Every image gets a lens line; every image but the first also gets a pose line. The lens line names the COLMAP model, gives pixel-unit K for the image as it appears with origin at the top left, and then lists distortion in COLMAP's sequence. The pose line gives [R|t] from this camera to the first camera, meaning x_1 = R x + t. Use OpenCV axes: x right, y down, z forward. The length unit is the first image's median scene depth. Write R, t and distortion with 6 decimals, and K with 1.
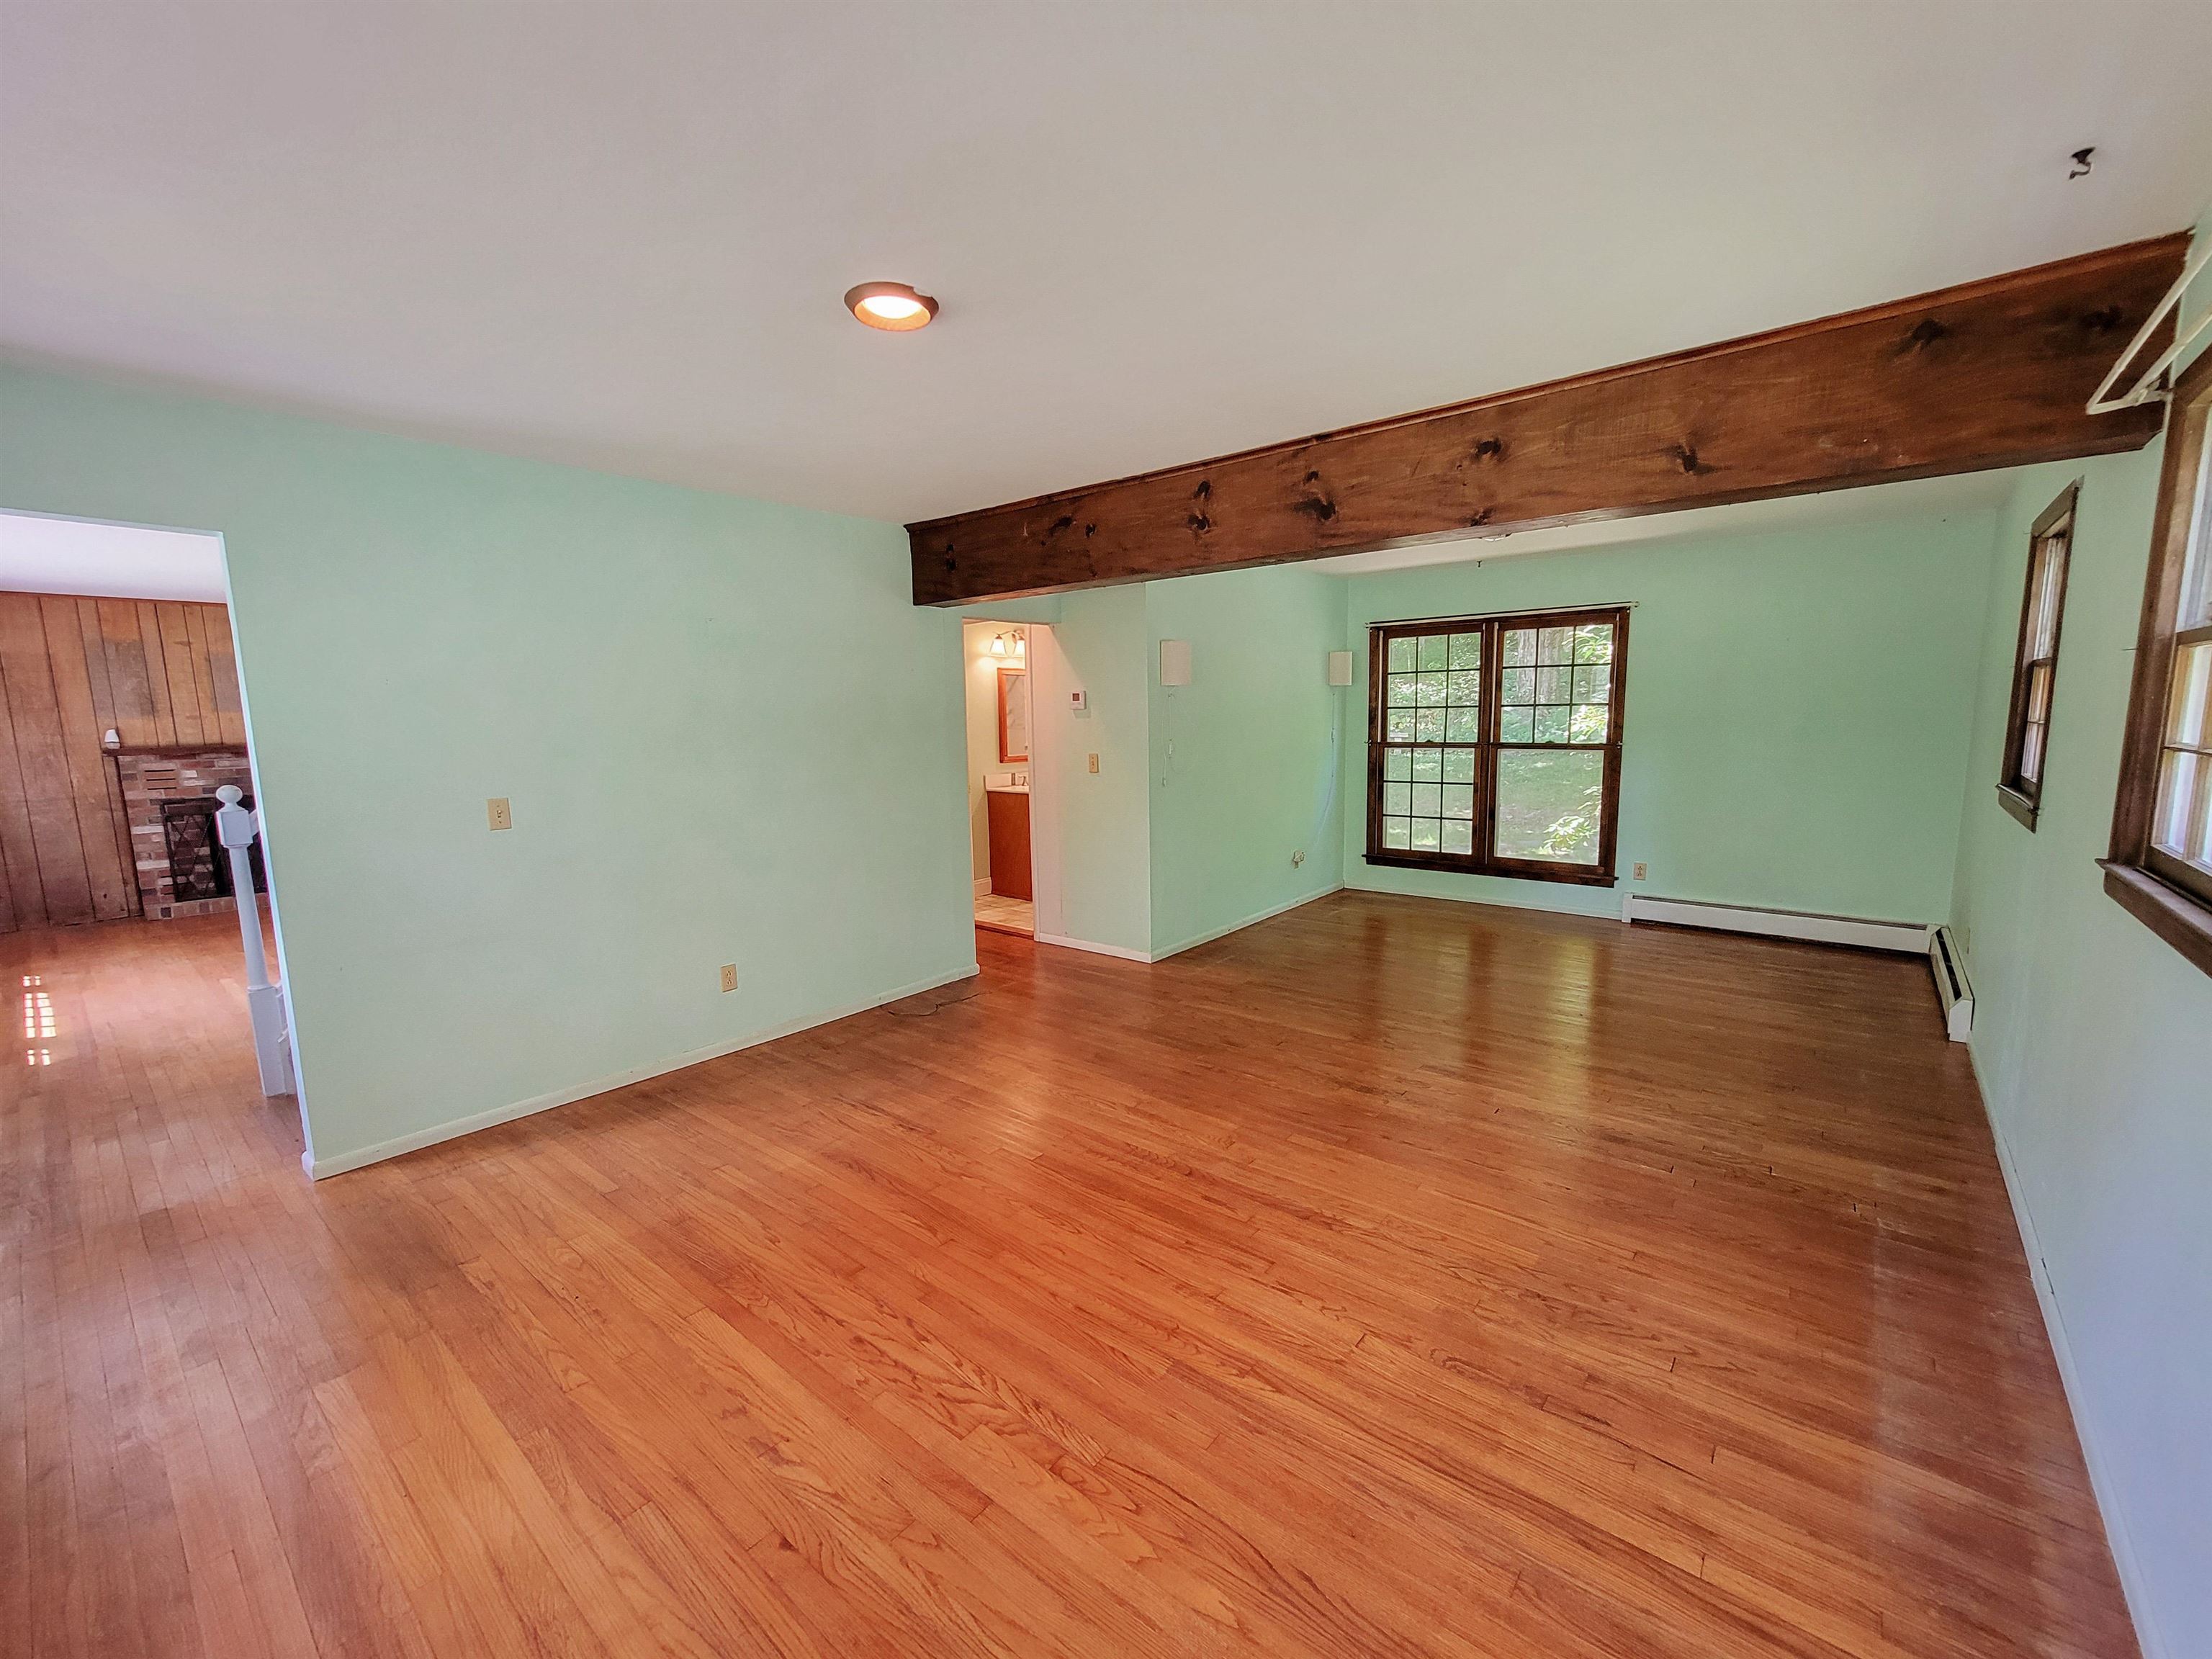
lens RADIAL K [[898.8, 0, 1106.0], [0, 898.8, 829.5], [0, 0, 1]] dist [0.000303, 0.000507]
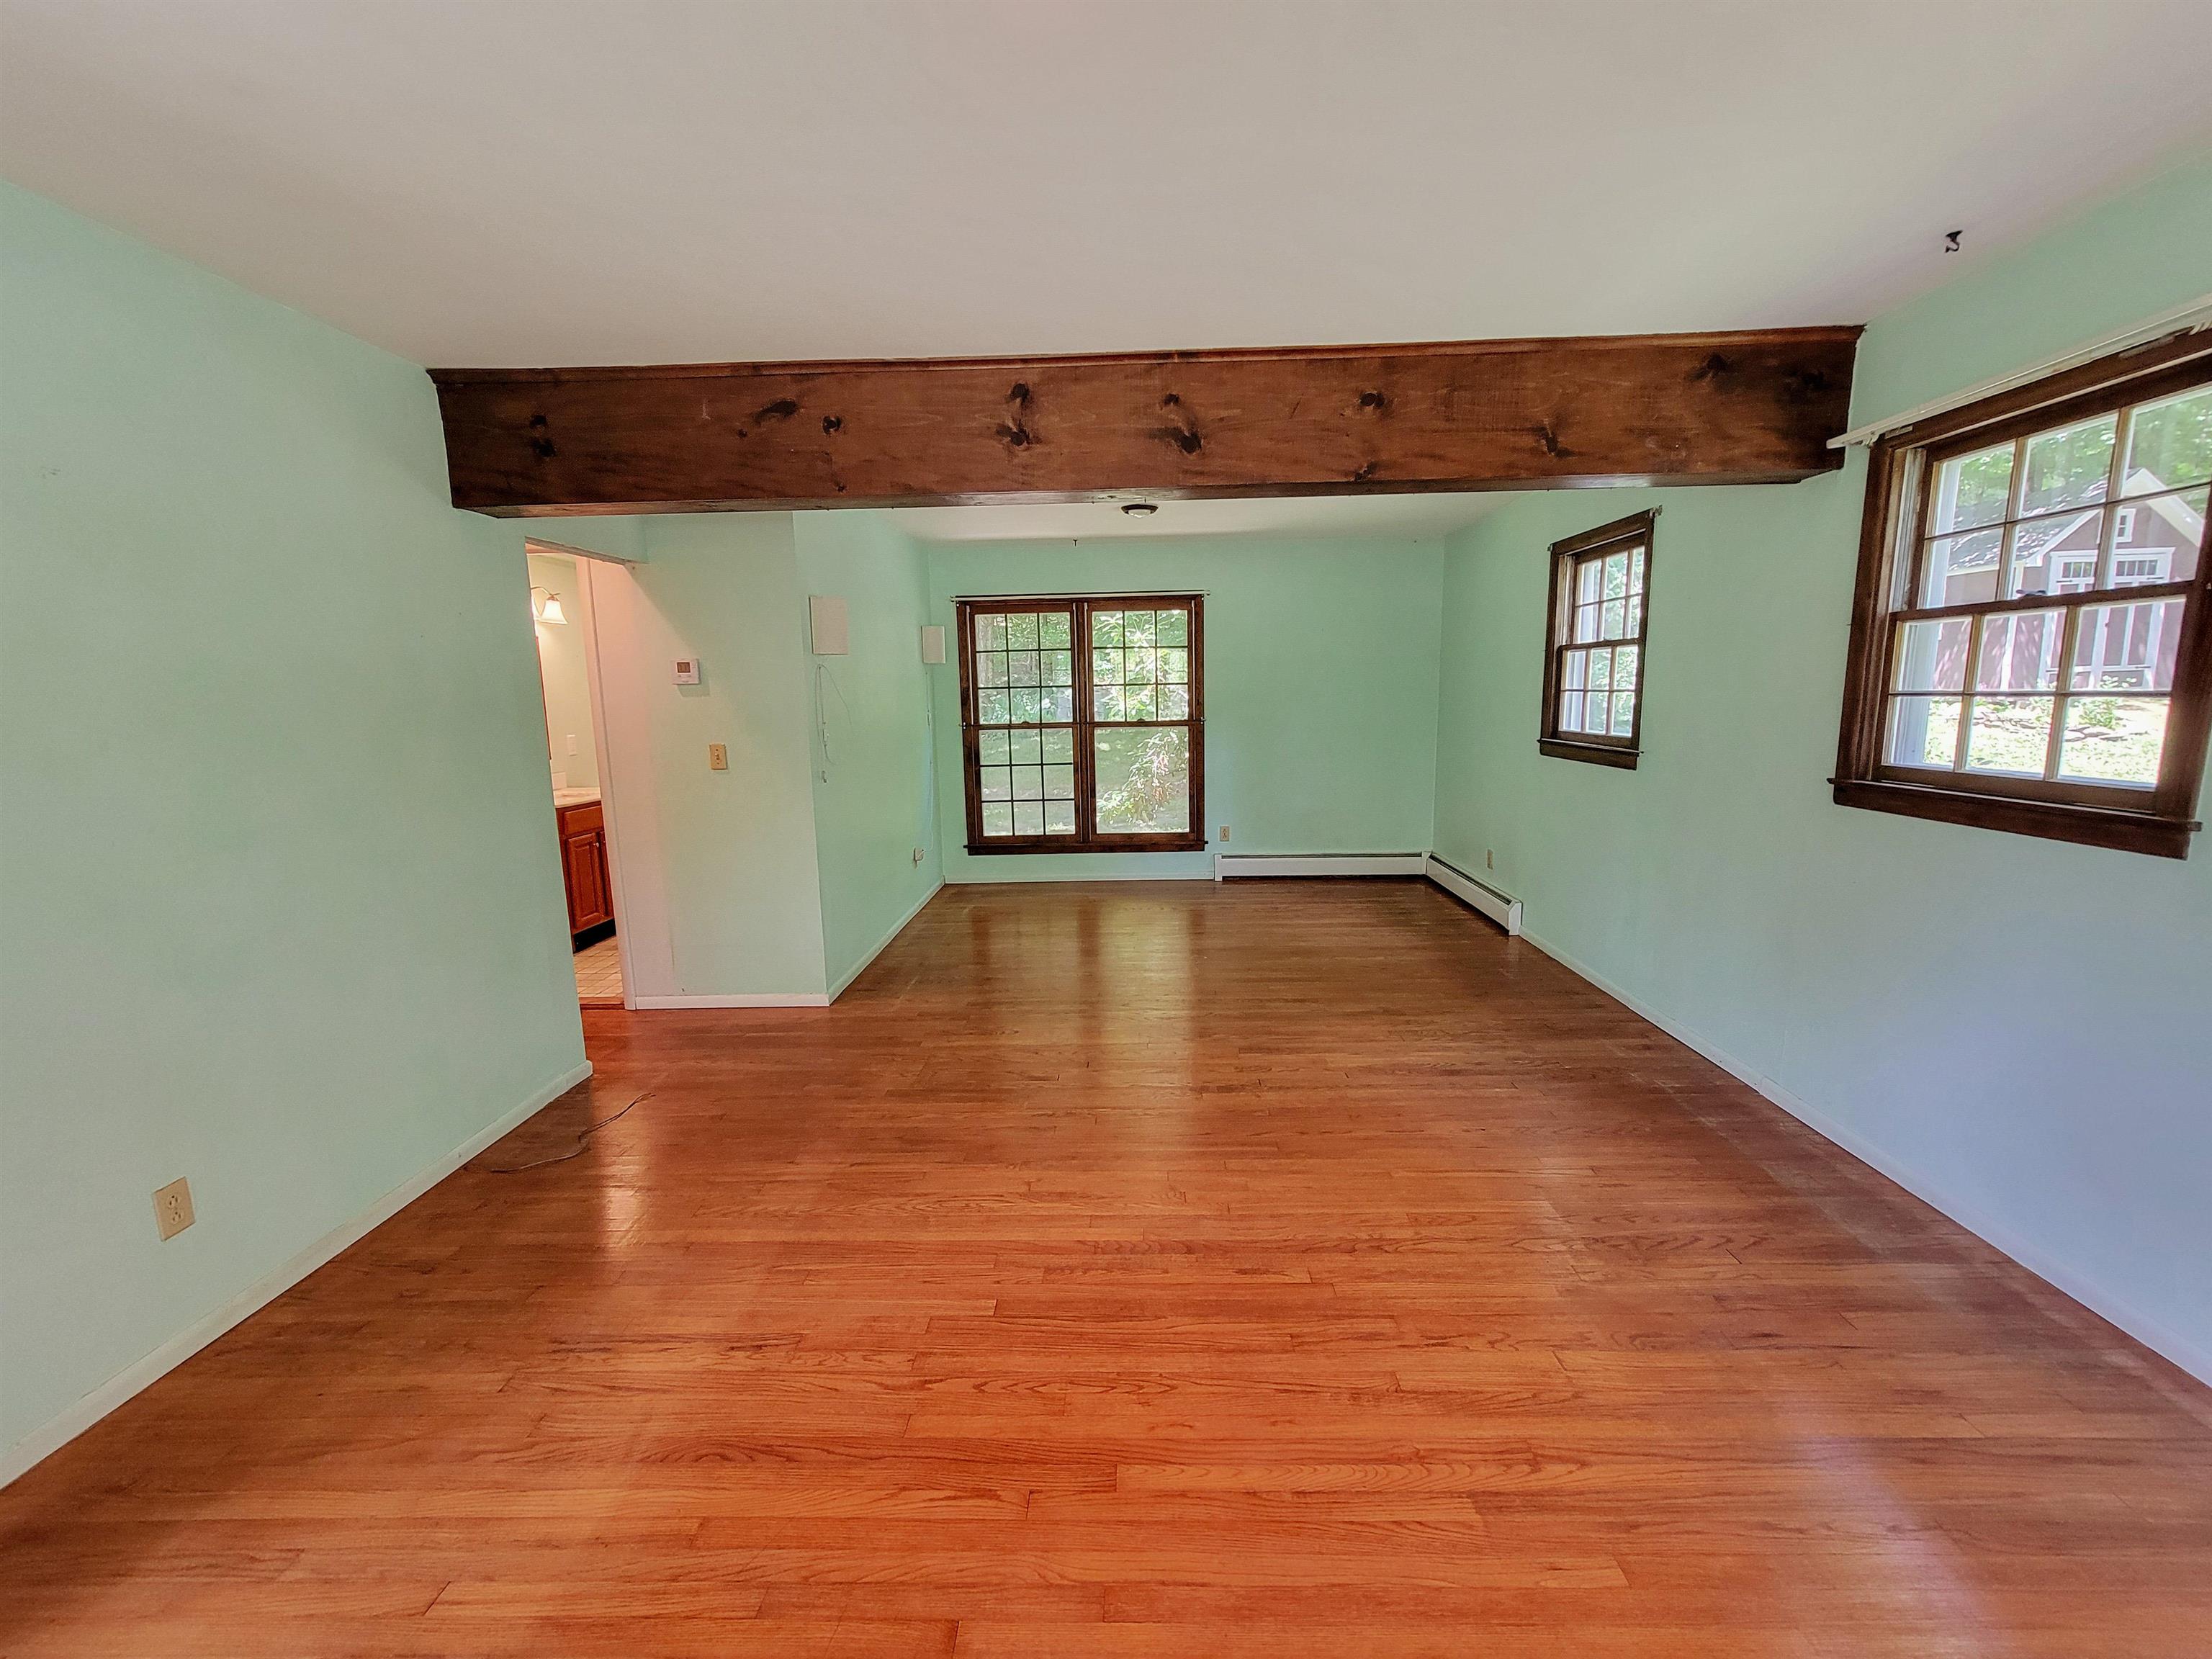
lens RADIAL K [[906.8, 0, 1117.7], [0, 906.8, 833.5], [0, 0, 1]] dist [-0.002295, 0.001325]
pose [[0.787590, -0.093579, 0.609053, -0.385531], [0.086518, 0.995404, 0.041062, -0.022499], [-0.610096, 0.020354, 0.792066, 0.366714]]
